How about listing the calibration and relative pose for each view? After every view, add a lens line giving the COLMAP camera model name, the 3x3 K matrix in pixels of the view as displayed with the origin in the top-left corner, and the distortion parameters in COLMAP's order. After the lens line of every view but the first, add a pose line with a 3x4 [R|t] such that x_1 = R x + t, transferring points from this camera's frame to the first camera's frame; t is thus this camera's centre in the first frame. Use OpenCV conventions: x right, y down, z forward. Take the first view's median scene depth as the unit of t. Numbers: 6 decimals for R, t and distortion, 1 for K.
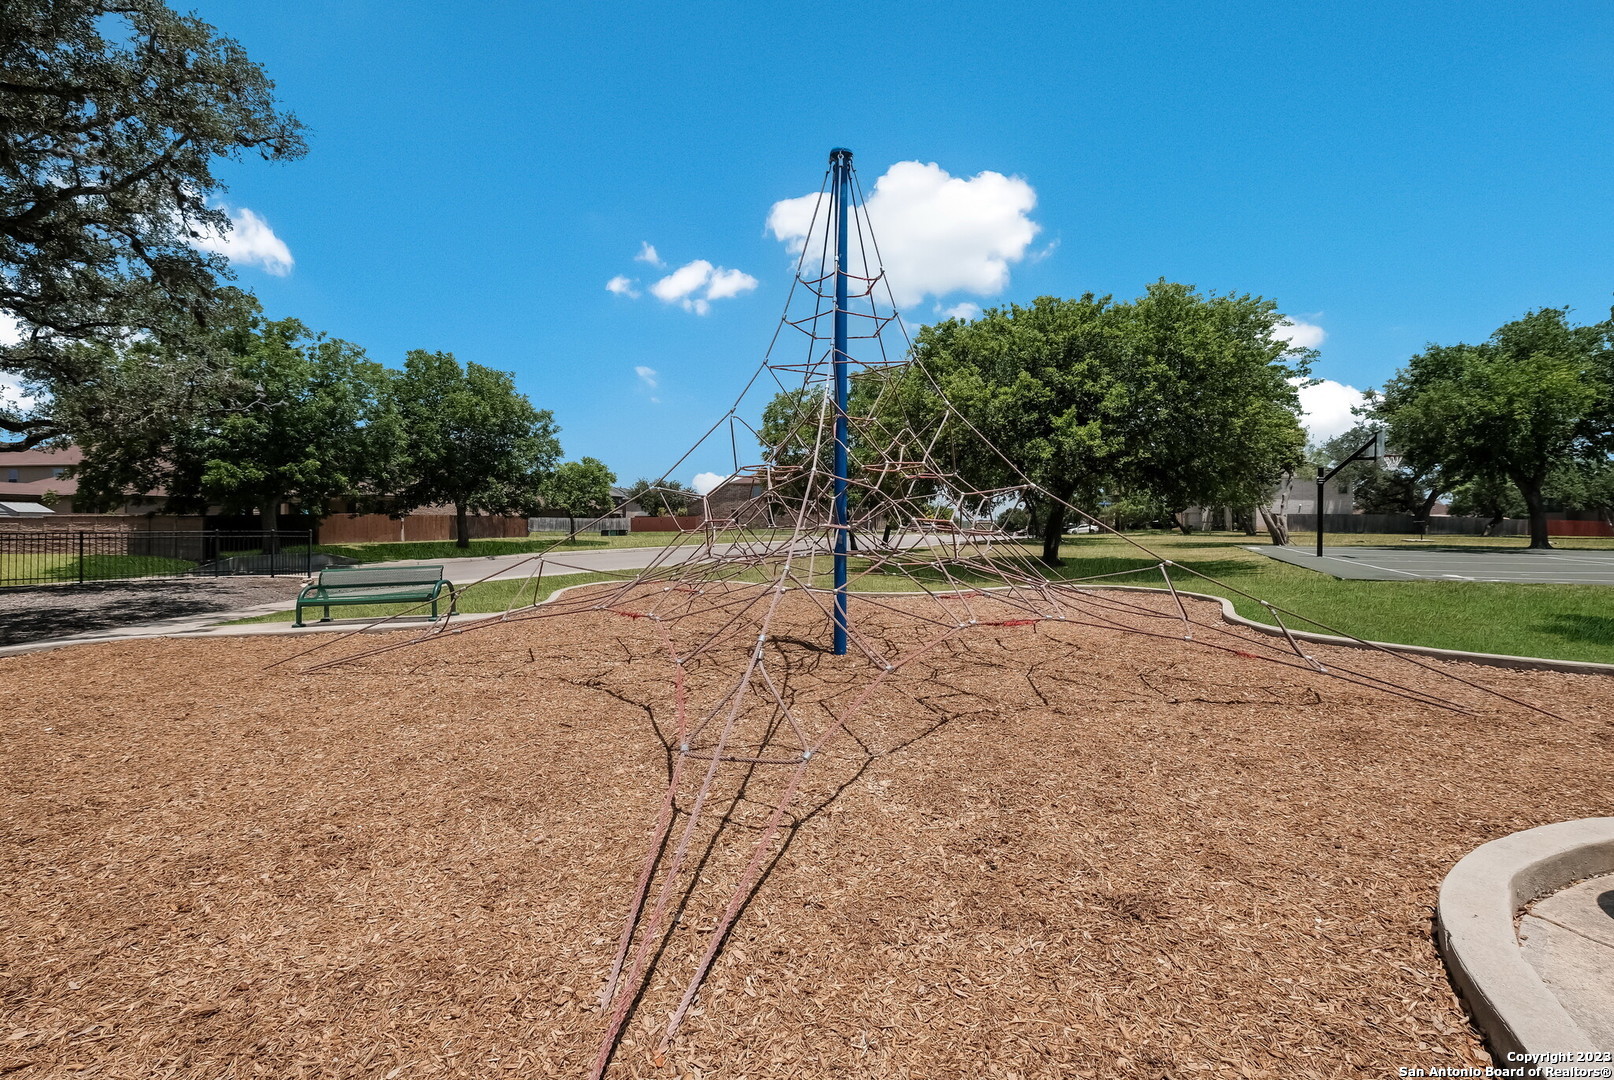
lens RADIAL K [[689.4, 0, 810.4], [0, 689.4, 528.0], [0, 0, 1]] dist [0.005293, 0.001157]
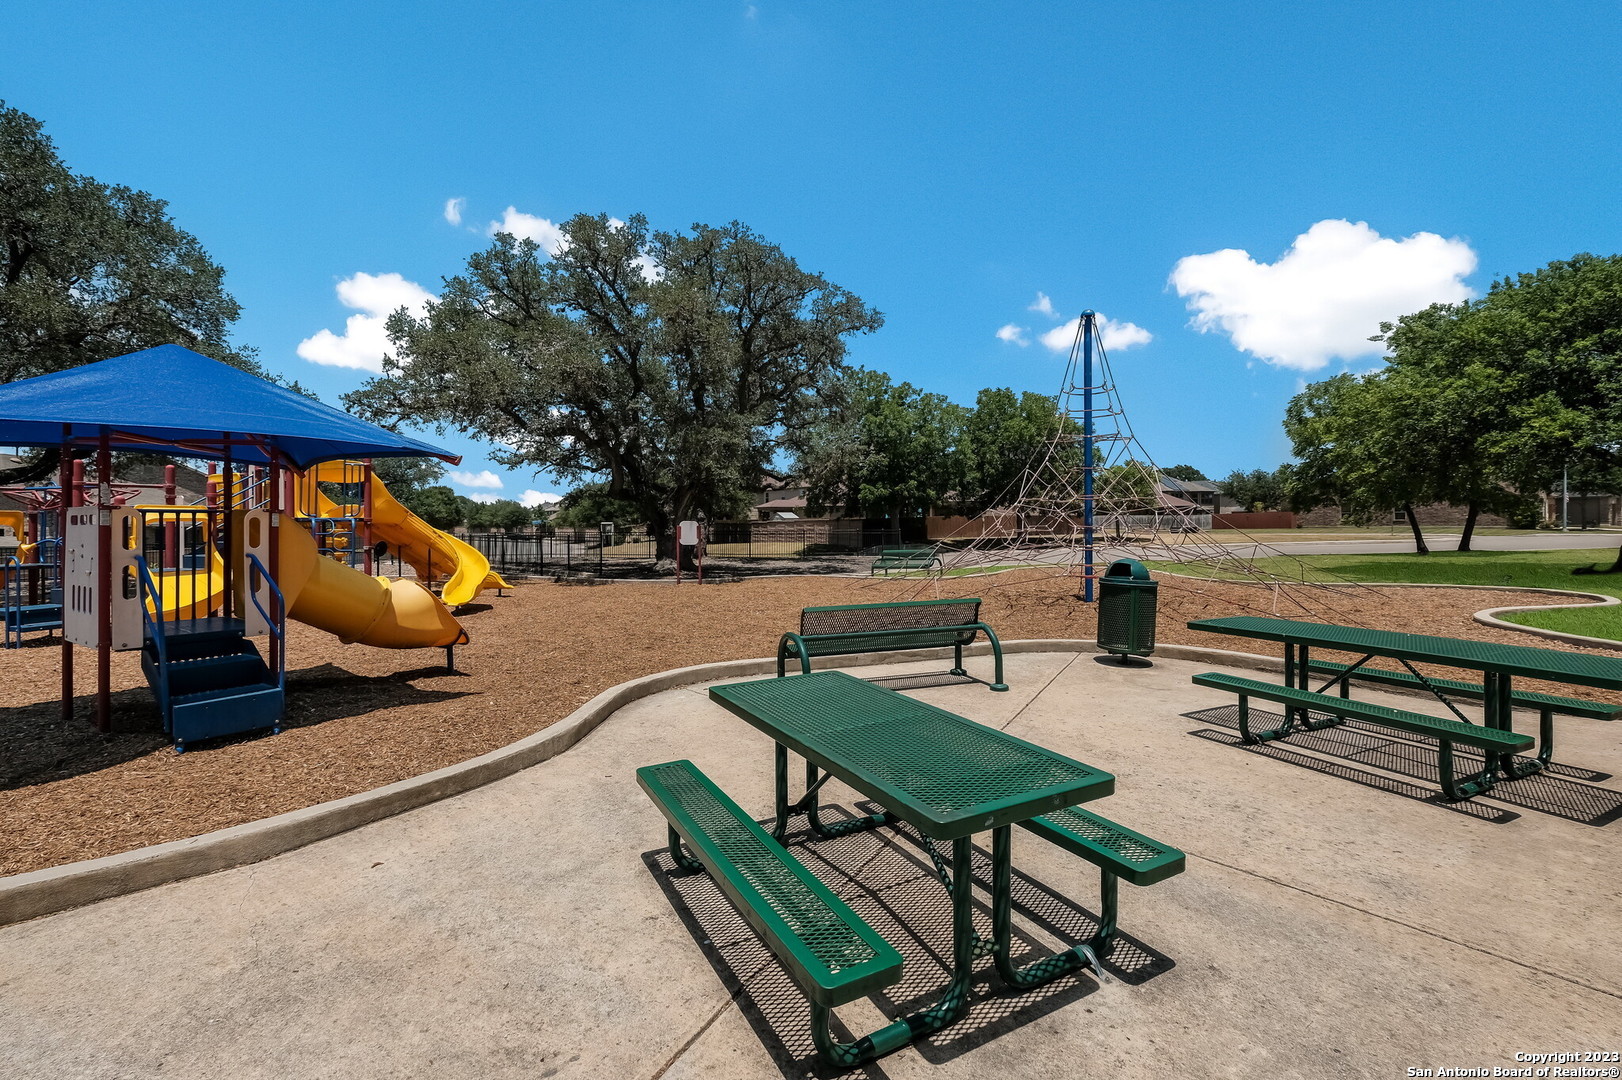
lens RADIAL K [[704.4, 0, 811.7], [0, 704.4, 533.6], [0, 0, 1]] dist [-0.000085, 0.000002]
pose [[0.685497, 0.006530, -0.728046, 0.193628], [0.002671, 0.999930, 0.011483, -0.003579], [0.728070, -0.009816, 0.685432, -0.161238]]
